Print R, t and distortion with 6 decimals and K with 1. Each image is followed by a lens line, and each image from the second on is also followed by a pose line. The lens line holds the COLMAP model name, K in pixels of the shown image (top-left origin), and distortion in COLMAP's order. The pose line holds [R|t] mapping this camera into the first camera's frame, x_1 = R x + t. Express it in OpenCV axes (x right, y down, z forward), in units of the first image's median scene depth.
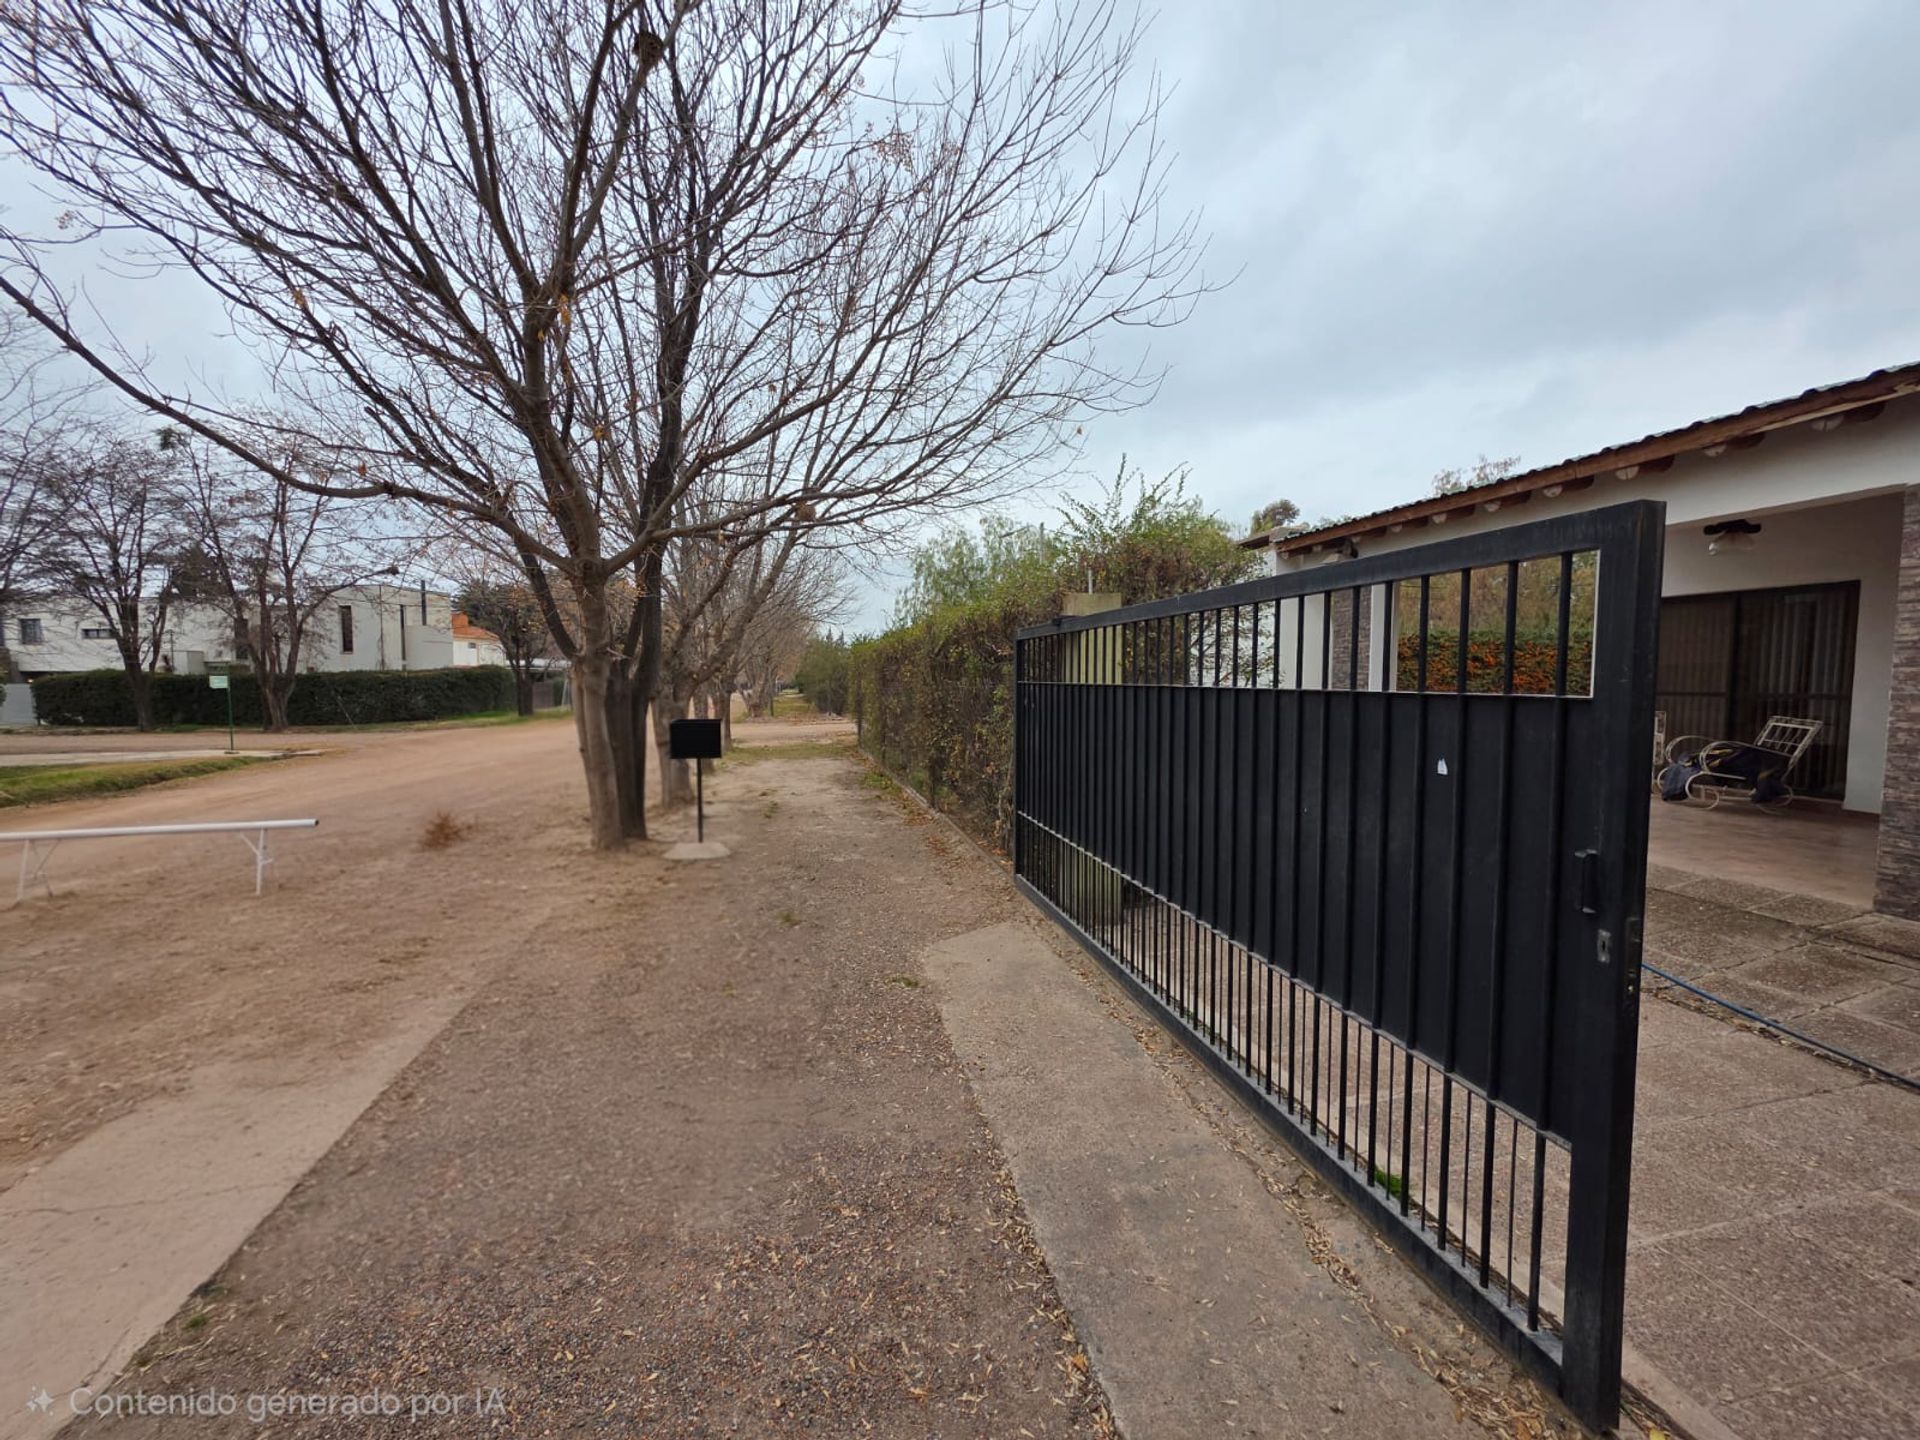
lens RADIAL K [[761.0, 0, 946.2], [0, 761.0, 722.5], [0, 0, 1]] dist [-0.003030, 0.002324]
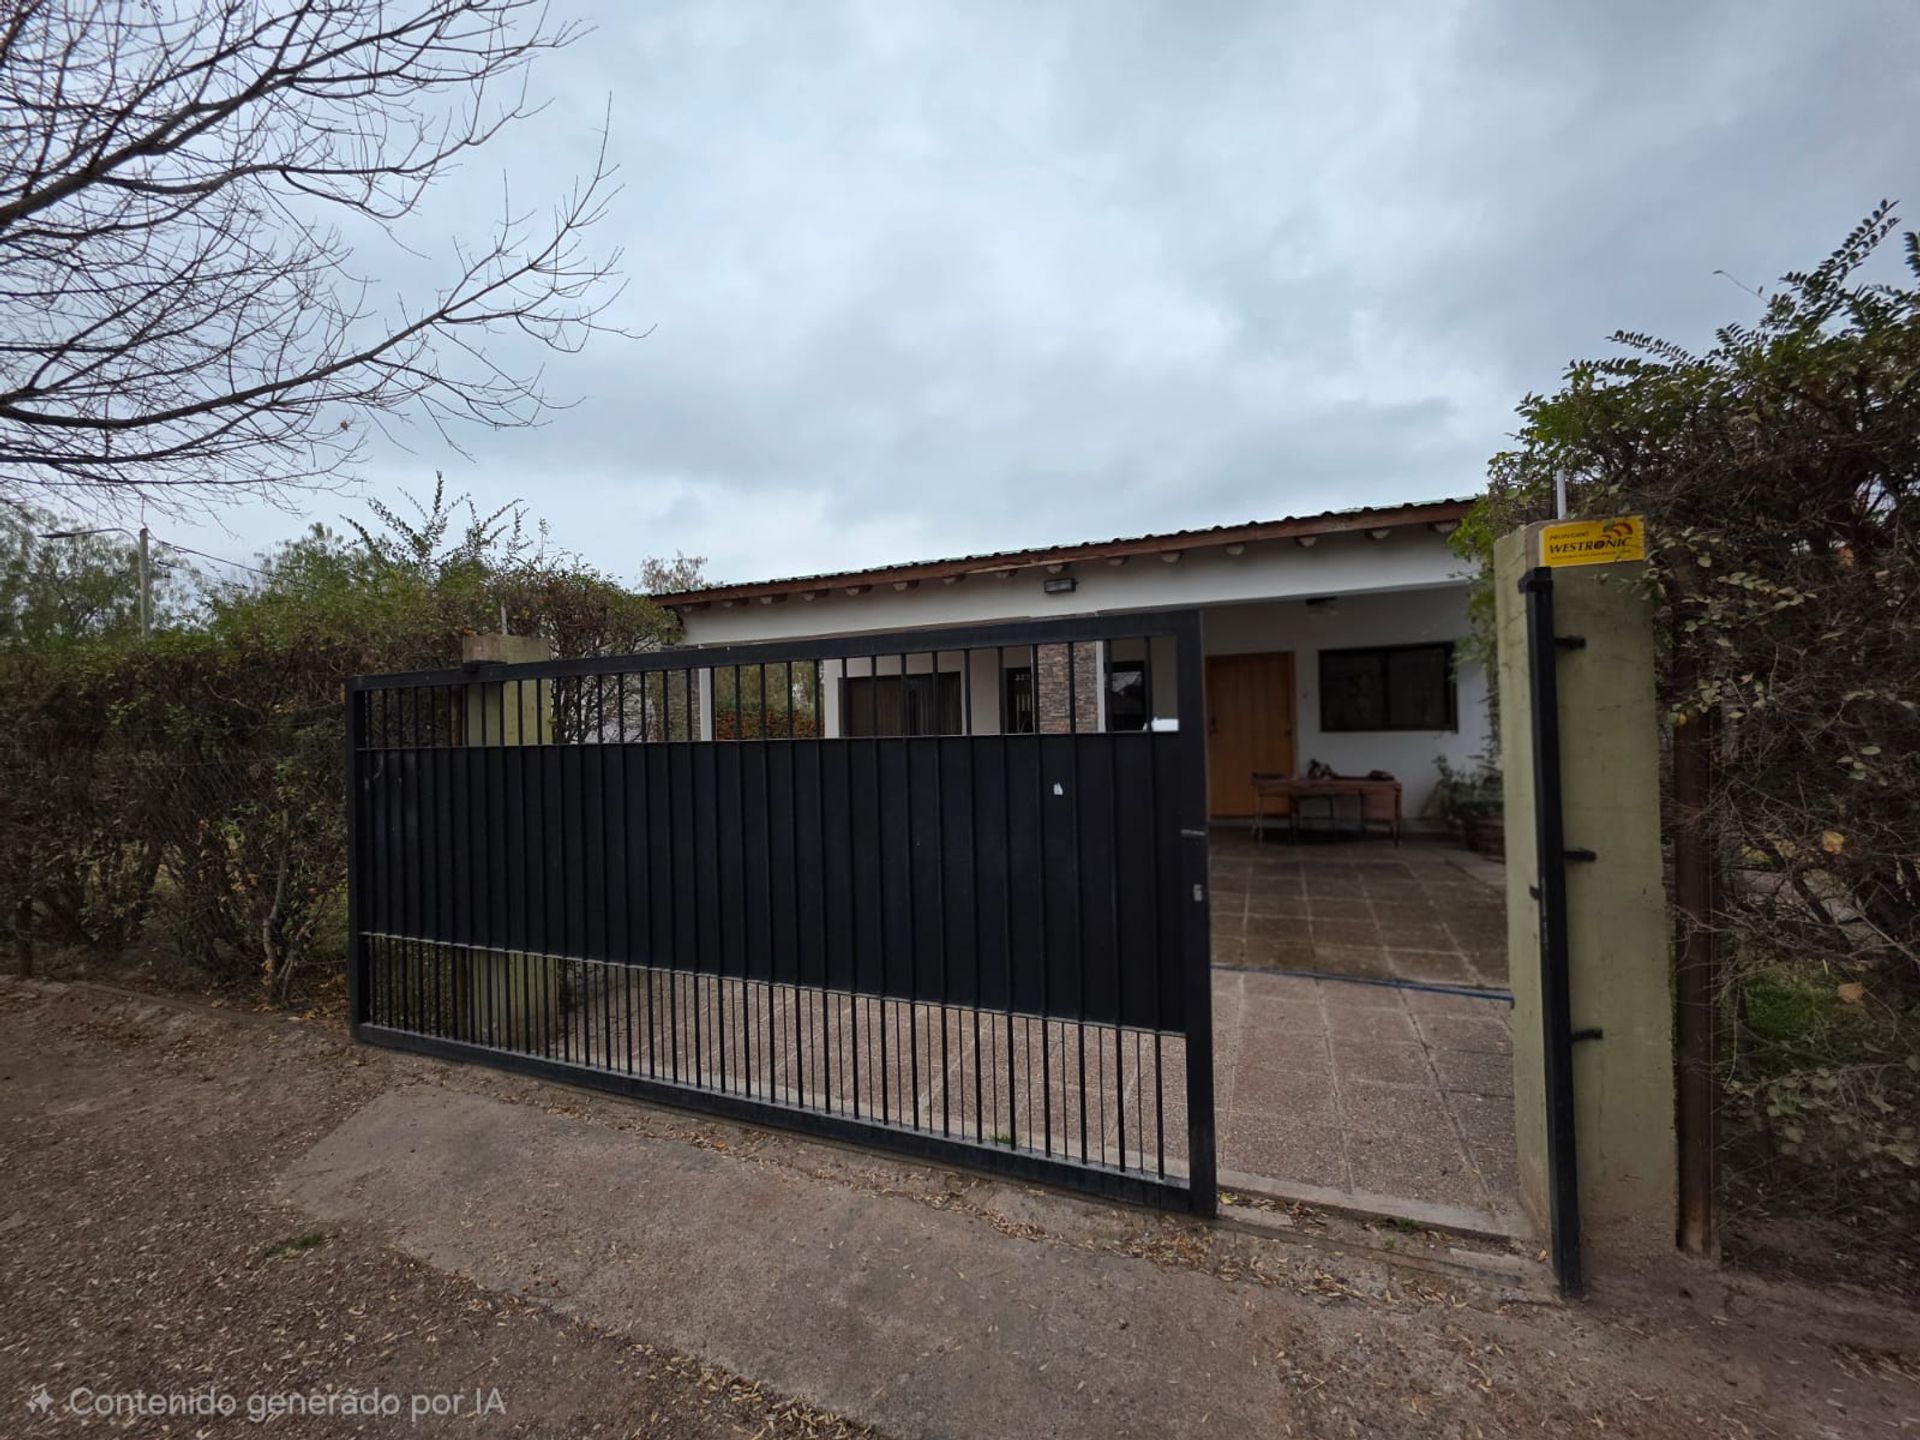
lens RADIAL K [[761.0, 0, 951.9], [0, 761.0, 723.2], [0, 0, 1]] dist [-0.003030, 0.002324]
pose [[0.558789, -0.004060, 0.829300, -0.353451], [0.076553, 0.995971, -0.046706, -0.005380], [-0.825769, 0.089585, 0.556849, 0.263747]]
